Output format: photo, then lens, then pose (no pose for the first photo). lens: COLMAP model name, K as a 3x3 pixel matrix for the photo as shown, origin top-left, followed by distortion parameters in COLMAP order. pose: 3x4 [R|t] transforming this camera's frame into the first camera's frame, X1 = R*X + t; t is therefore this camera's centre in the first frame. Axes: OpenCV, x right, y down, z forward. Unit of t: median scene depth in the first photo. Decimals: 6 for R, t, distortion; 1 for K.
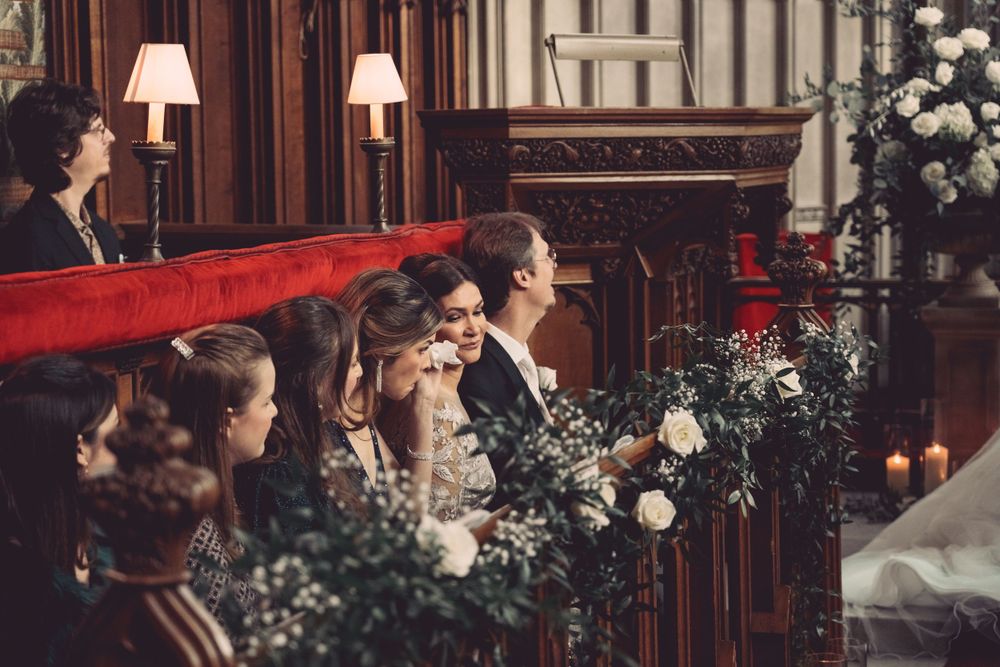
lens RADIAL K [[2378.2, 0, 500.0], [0, 2378.2, 333.5], [0, 0, 1]] dist [0.005251, 0.023715]
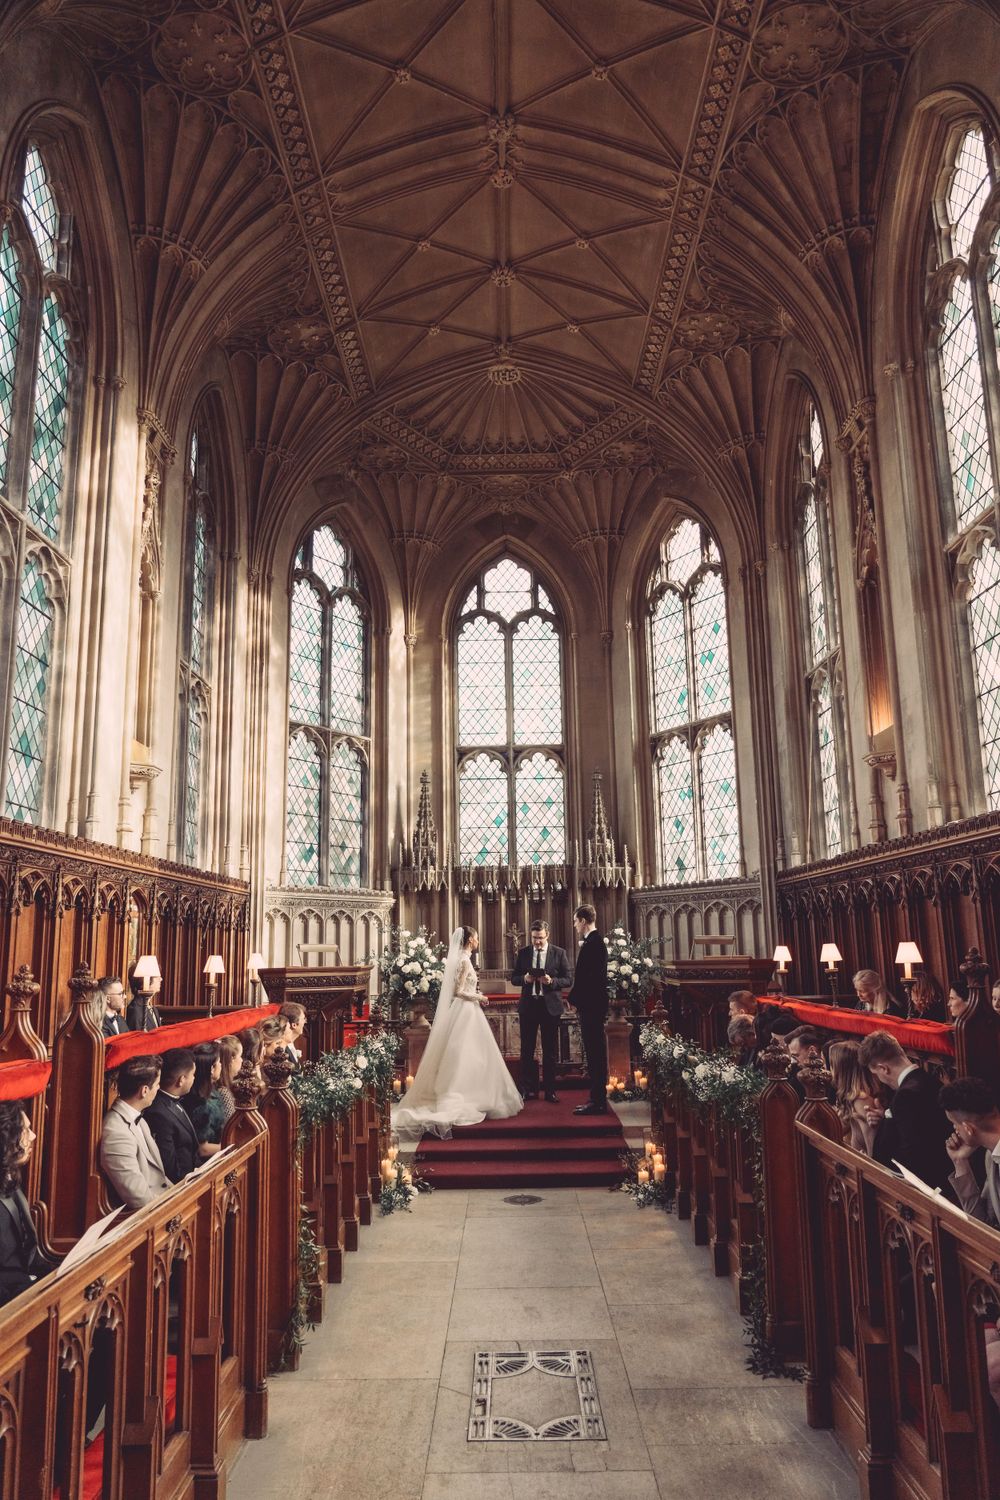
lens RADIAL K [[980.8, 0, 500.0], [0, 980.8, 750.0], [0, 0, 1]] dist [-0.022899, -0.000283]
pose [[0.954966, 0.053589, 0.291835, -0.147038], [0.033710, 0.957592, -0.286147, 0.014892], [-0.294793, 0.283099, 0.912662, -0.461745]]
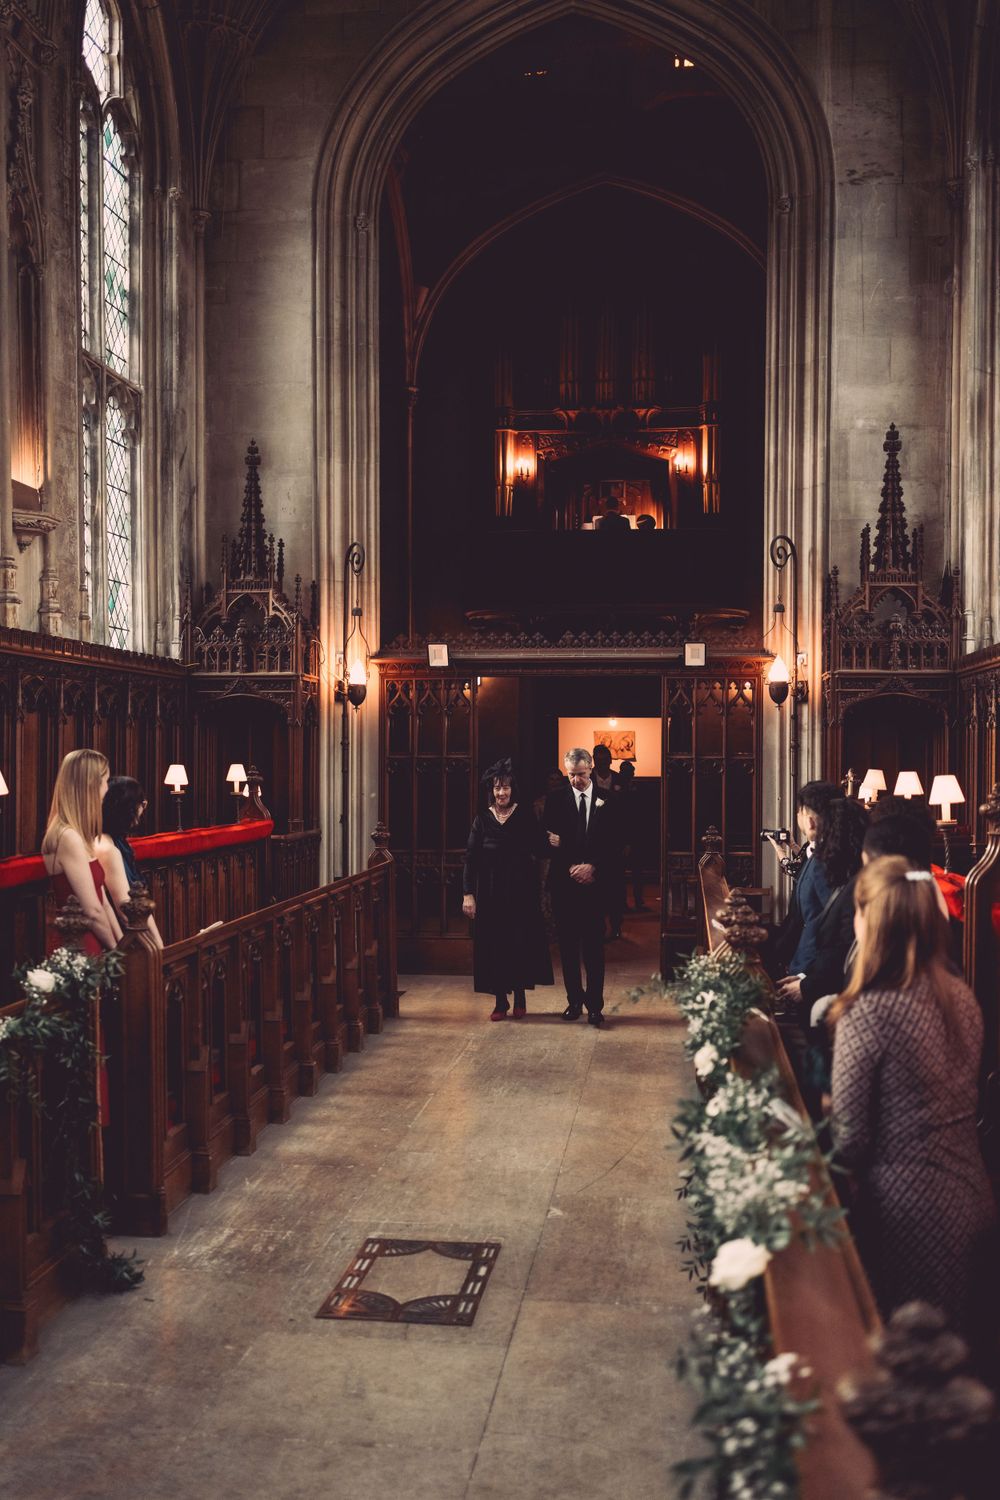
lens RADIAL K [[1554.7, 0, 500.0], [0, 1554.7, 750.0], [0, 0, 1]] dist [-0.015688, 0.019639]
pose [[-0.982082, 0.011152, -0.188122, 0.319982], [-0.006224, 0.995784, 0.091523, -0.196063], [0.188349, 0.091054, -0.977872, 1.617279]]
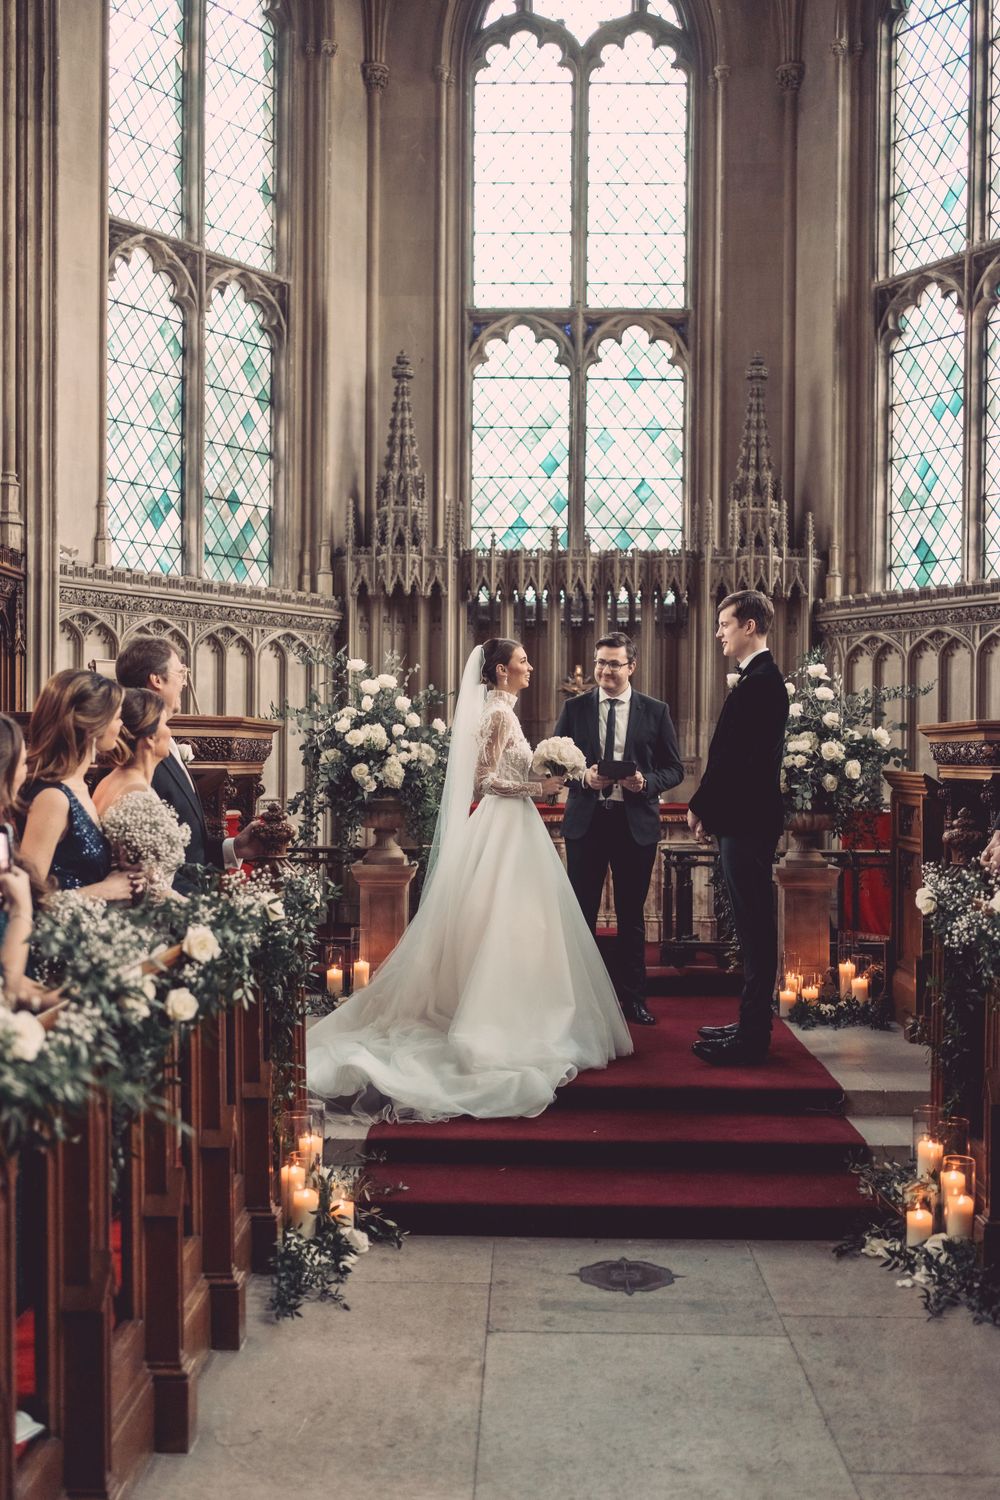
lens RADIAL K [[1554.7, 0, 500.0], [0, 1554.7, 750.0], [0, 0, 1]] dist [-0.015688, 0.019639]
pose [[0.958936, 0.018372, 0.283025, -0.007030], [0.008308, 0.995652, -0.092777, 0.012745], [-0.283499, 0.091319, 0.954615, 0.106147]]
